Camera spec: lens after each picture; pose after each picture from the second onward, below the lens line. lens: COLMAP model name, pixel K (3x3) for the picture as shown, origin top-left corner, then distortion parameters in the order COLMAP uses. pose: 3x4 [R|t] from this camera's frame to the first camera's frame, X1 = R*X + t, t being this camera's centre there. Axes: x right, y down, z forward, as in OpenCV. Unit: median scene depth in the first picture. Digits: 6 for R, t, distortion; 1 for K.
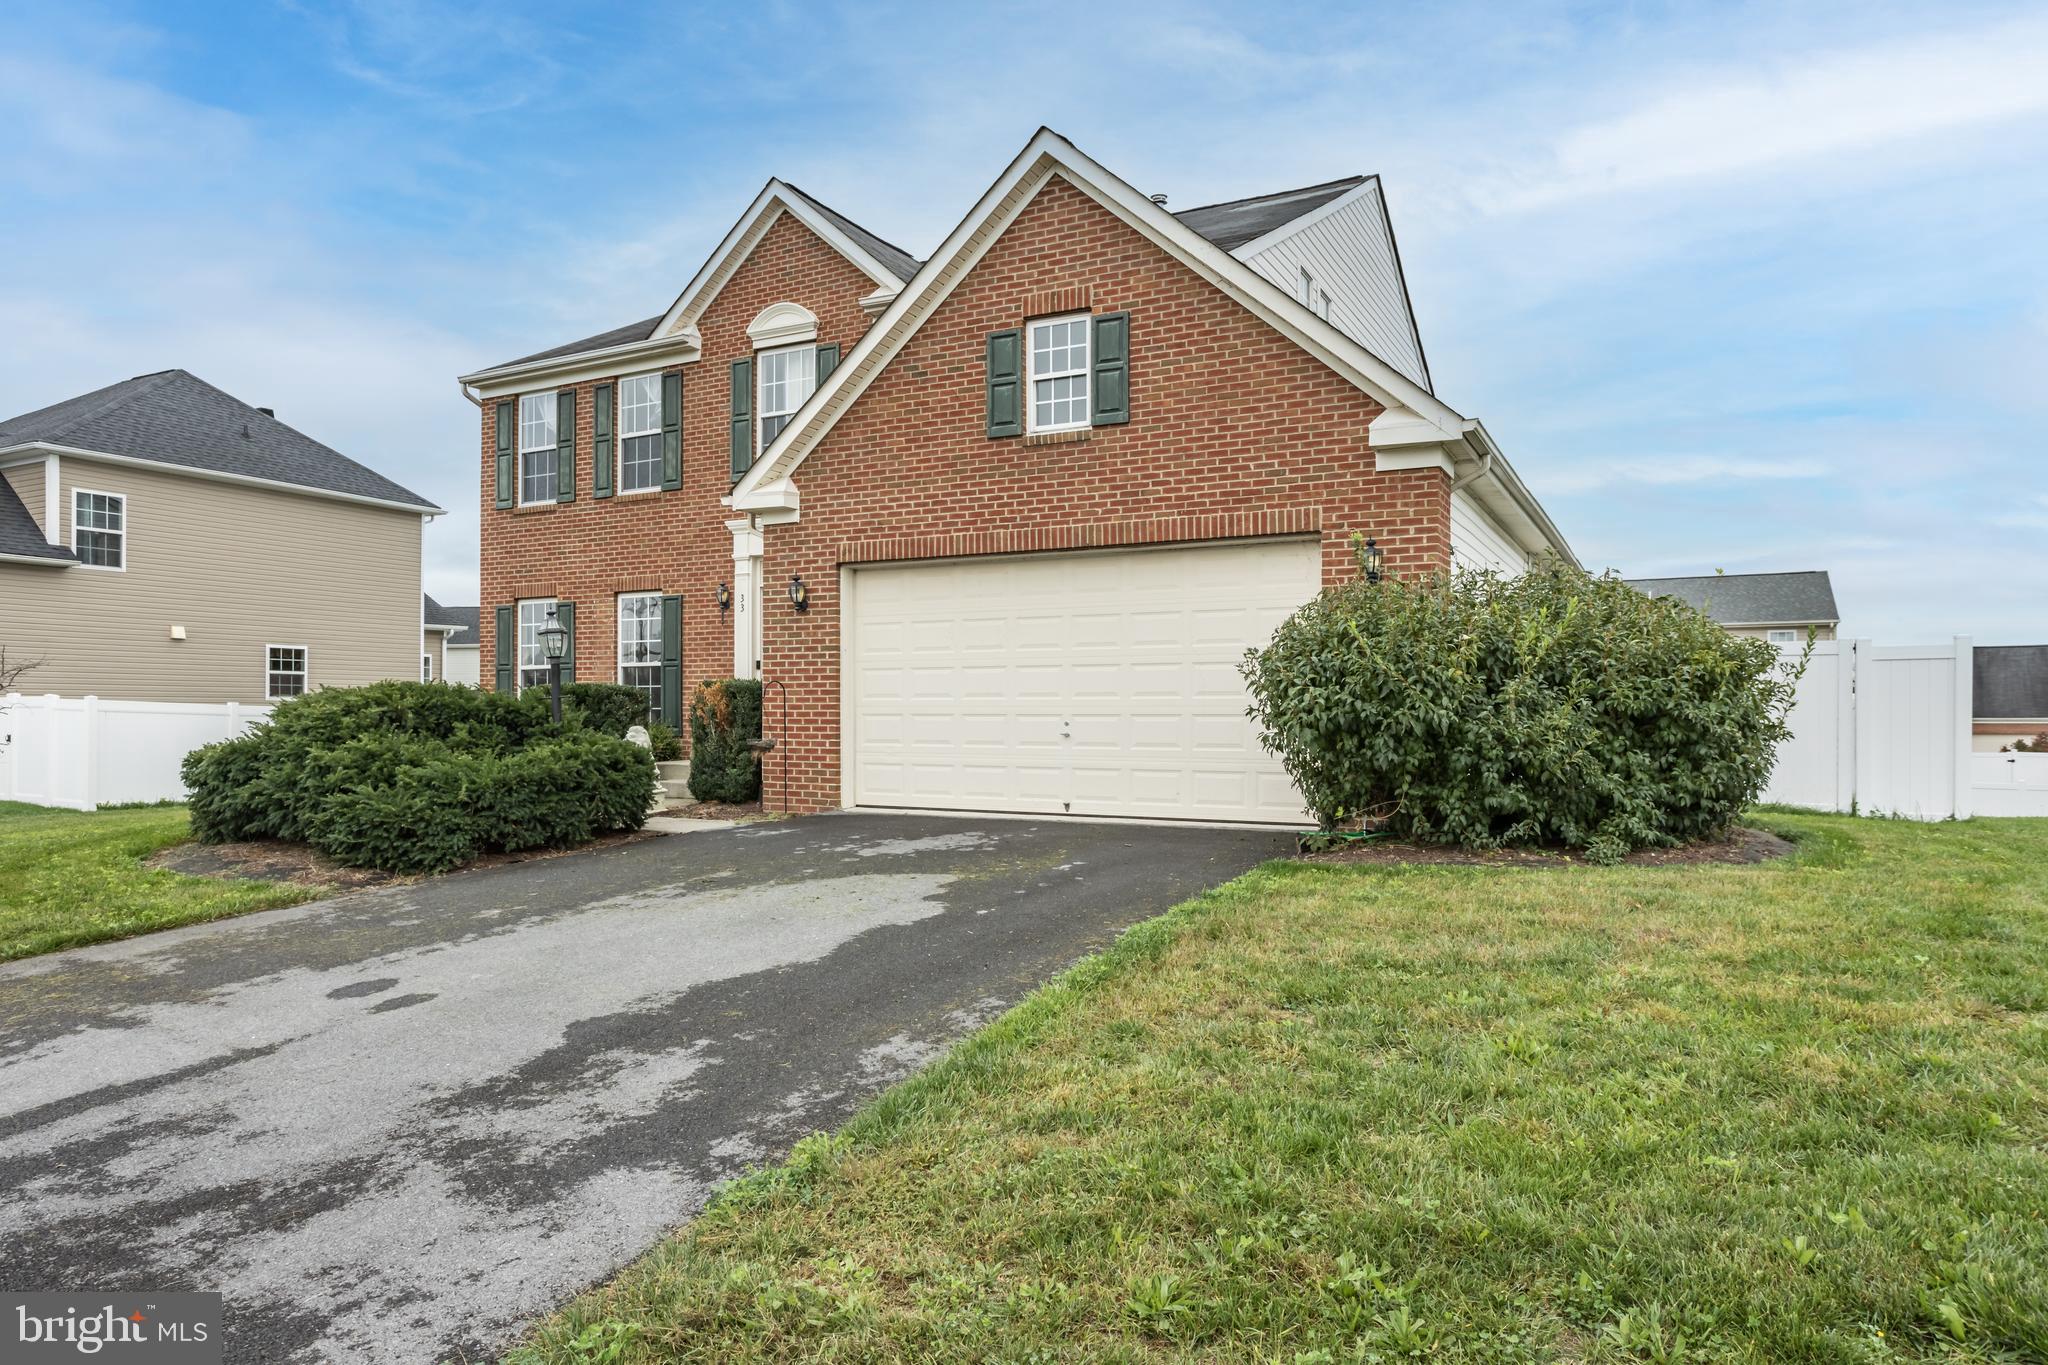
lens RADIAL K [[1249.2, 0, 1013.0], [0, 1249.2, 715.3], [0, 0, 1]] dist [-0.037770, 0.036418]
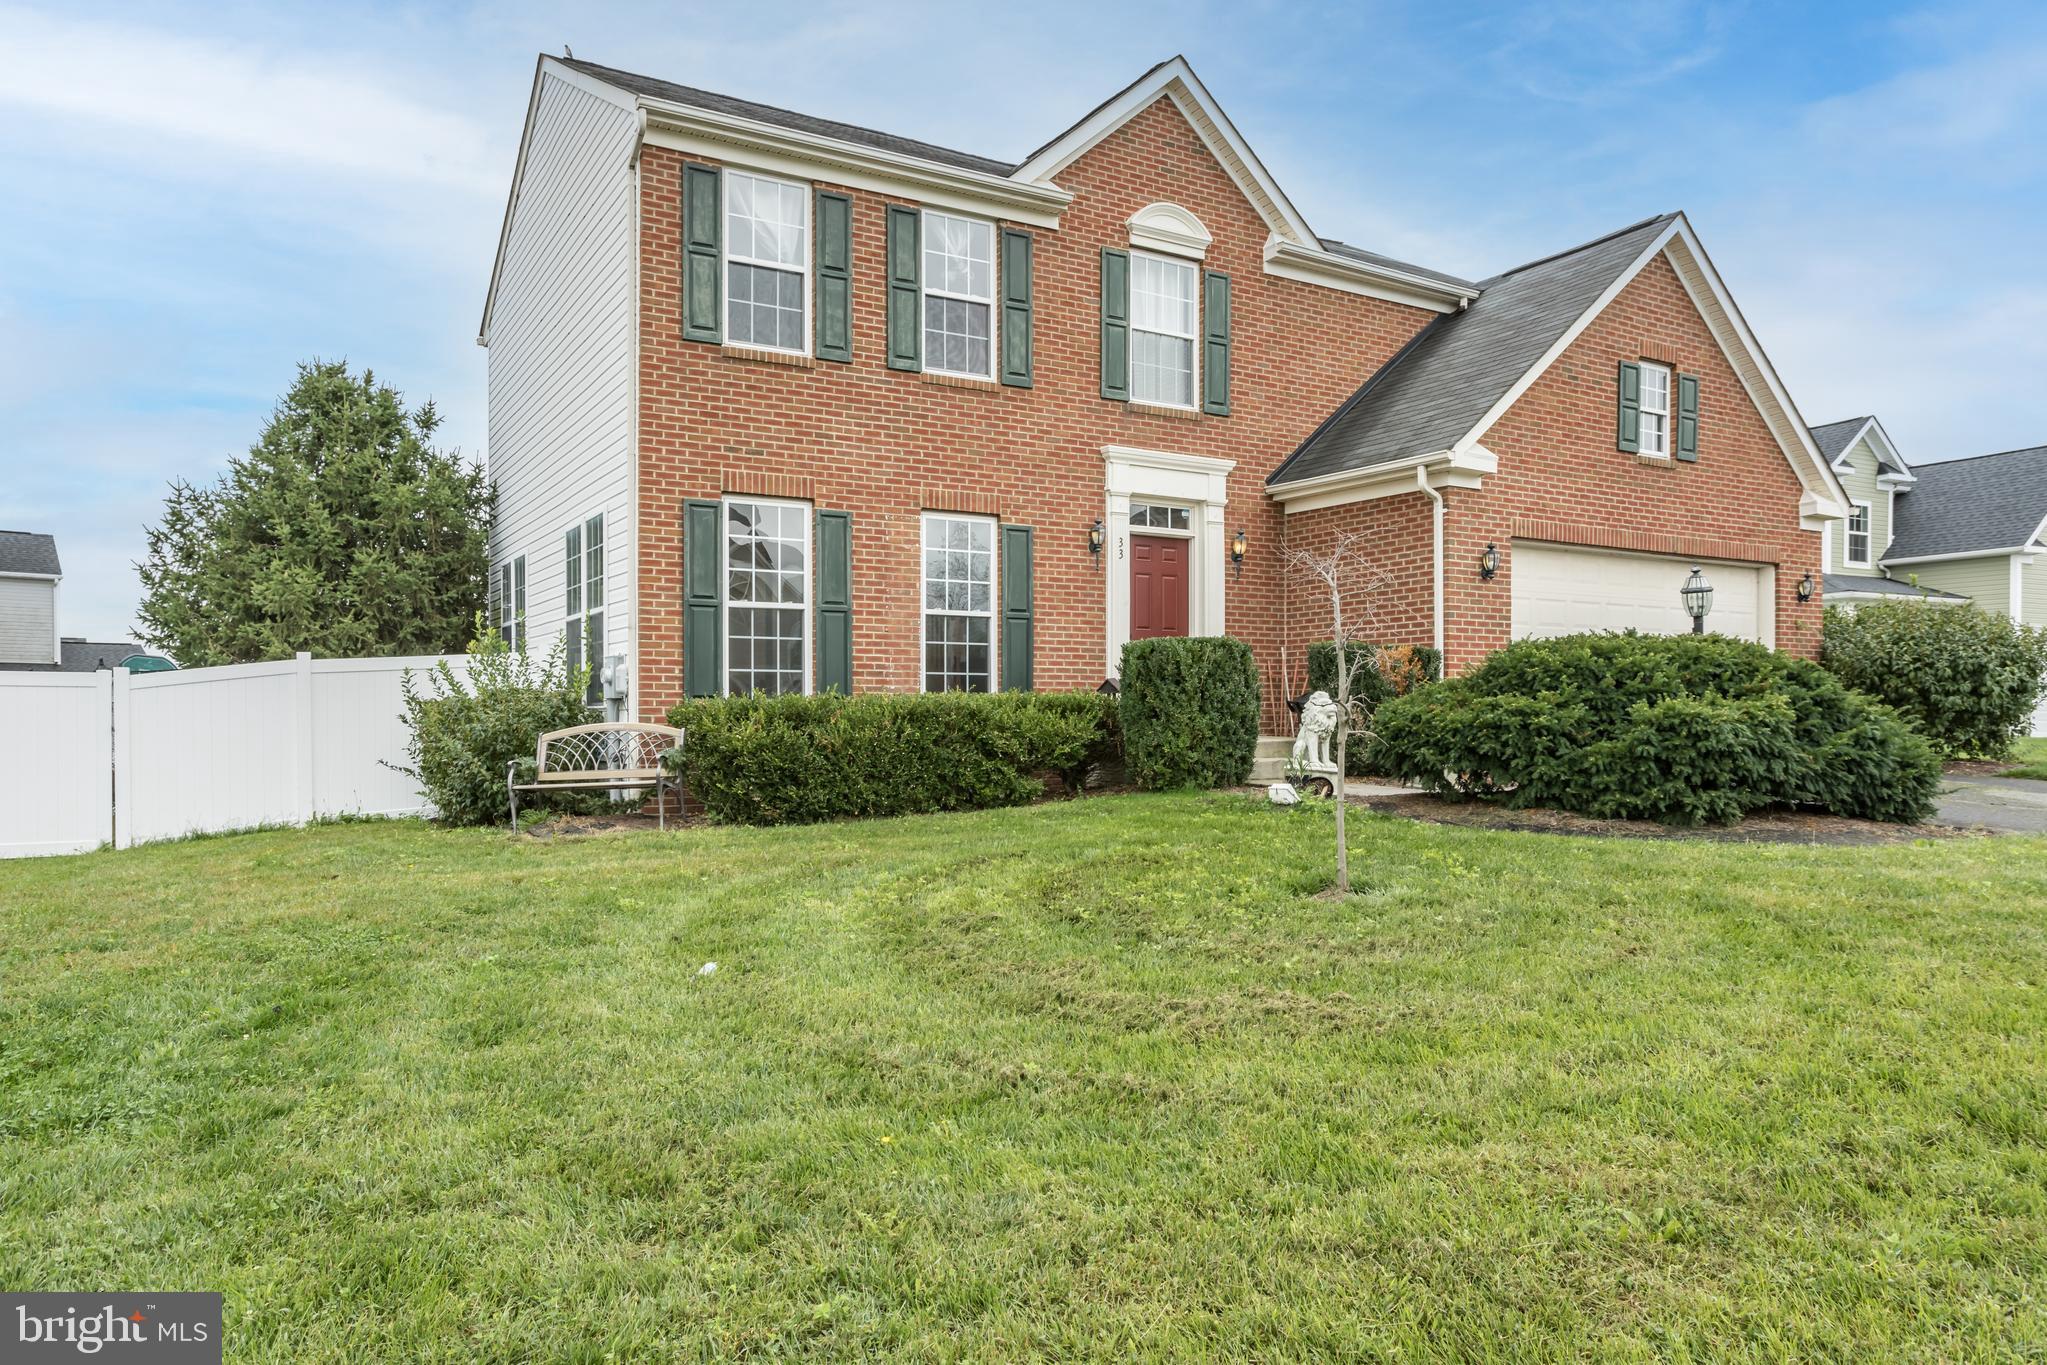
lens RADIAL K [[1395.3, 0, 1024.0], [0, 1395.3, 720.6], [0, 0, 1]] dist [-0.005323, -0.000866]
pose [[0.516063, -0.003721, 0.856542, -1.096071], [0.001438, 0.999993, 0.003478, 0.021683], [-0.856549, -0.000563, 0.516065, 0.610192]]
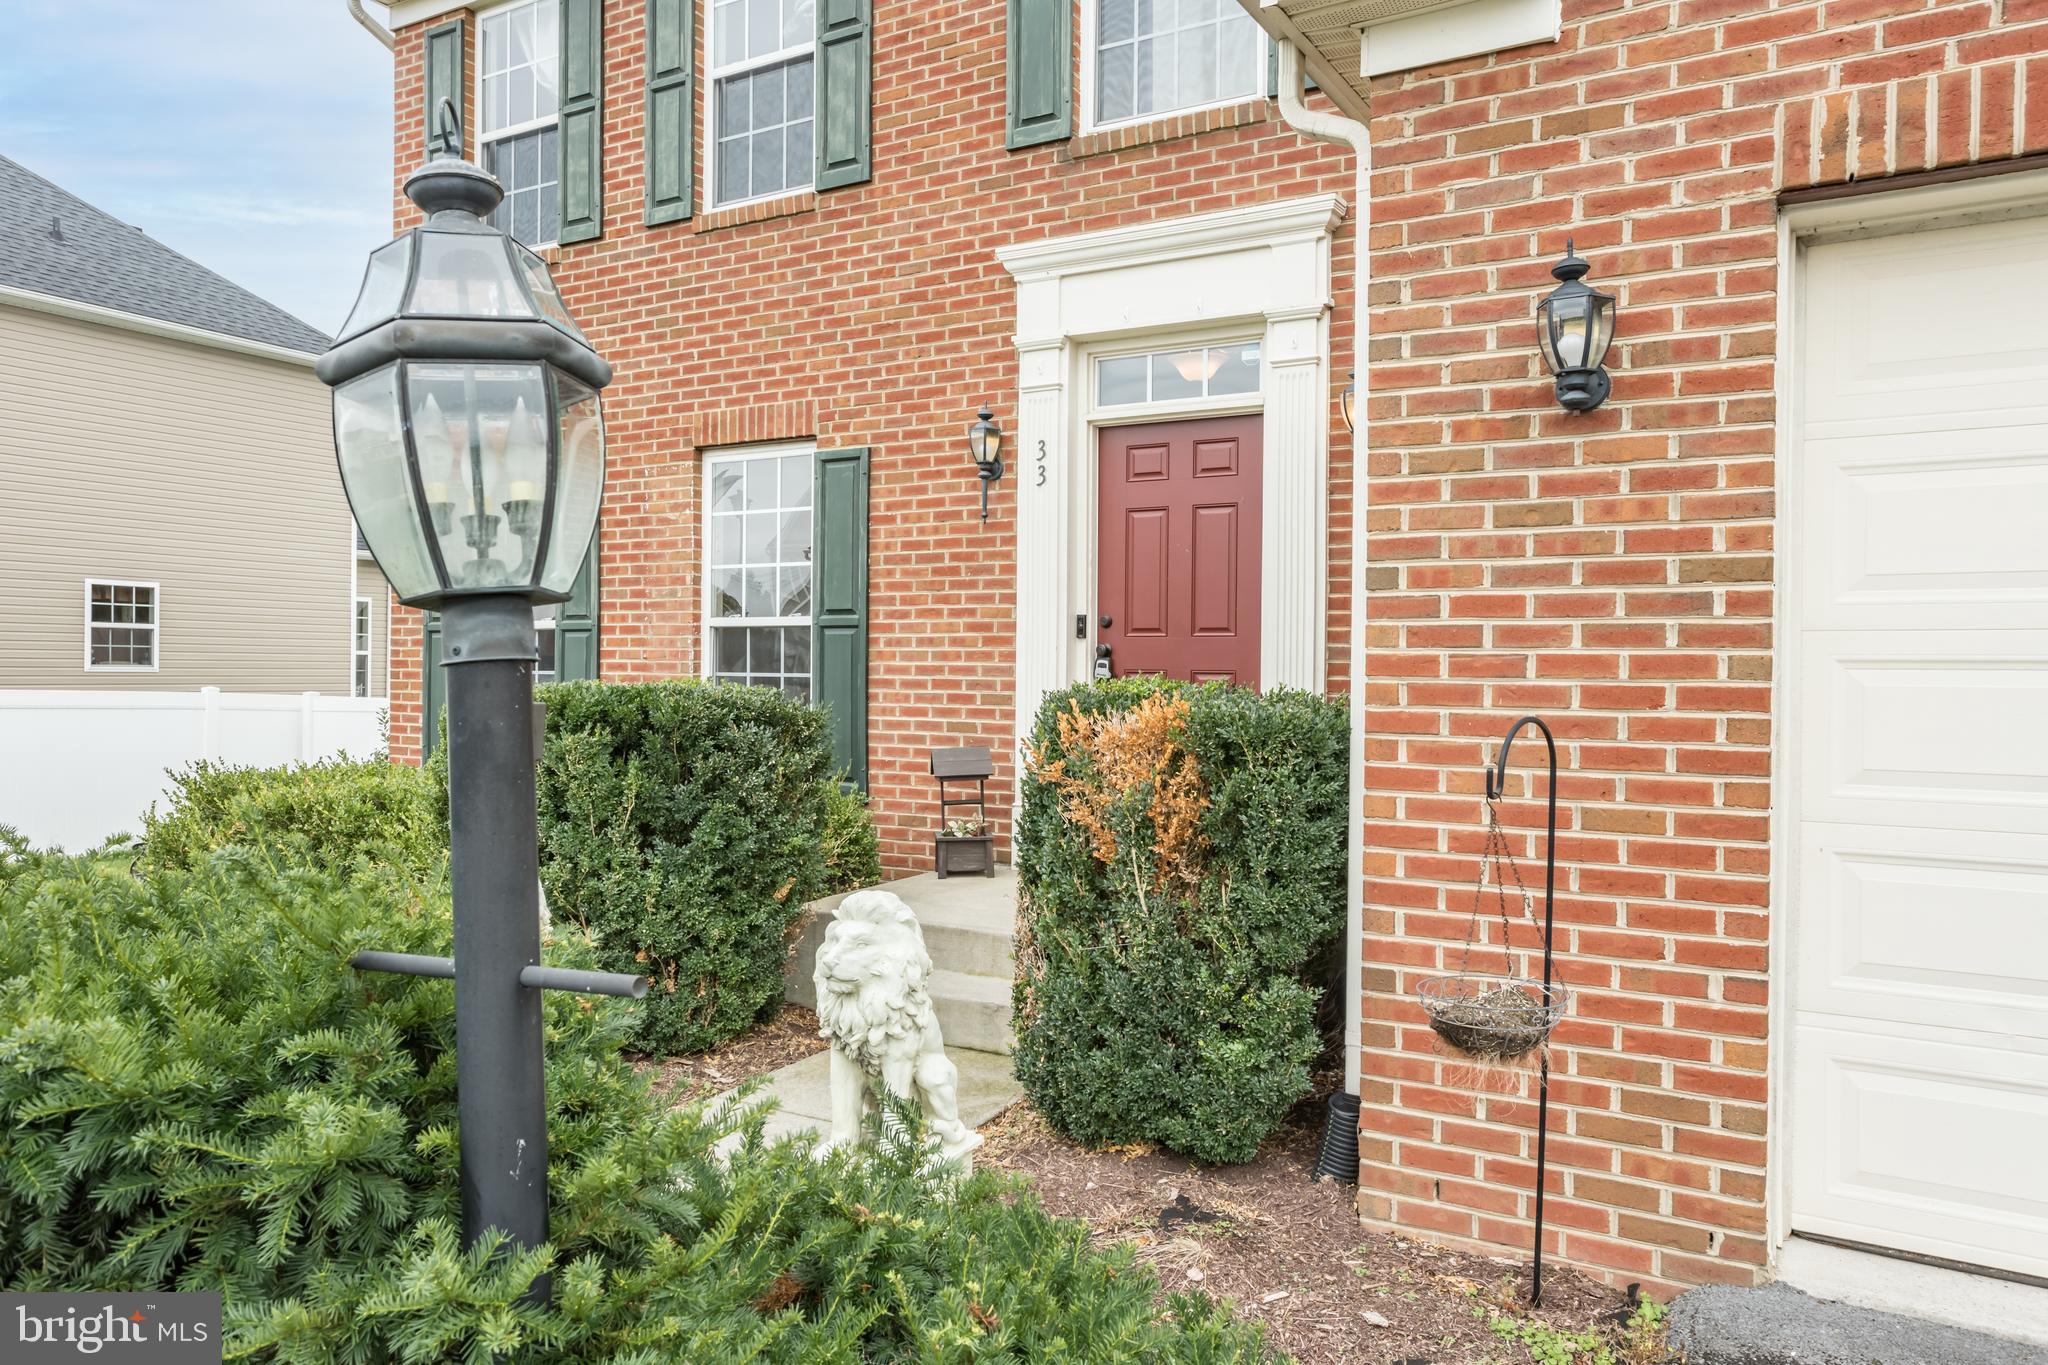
lens RADIAL K [[1392.4, 0, 1024.0], [0, 1392.4, 682.5], [0, 0, 1]] dist [-0.022850, 0.033620]
pose [[0.999389, 0.007146, -0.034219, -0.218782], [-0.006843, 0.999936, 0.008964, -0.028474], [0.034281, -0.008724, 0.999374, 0.607182]]
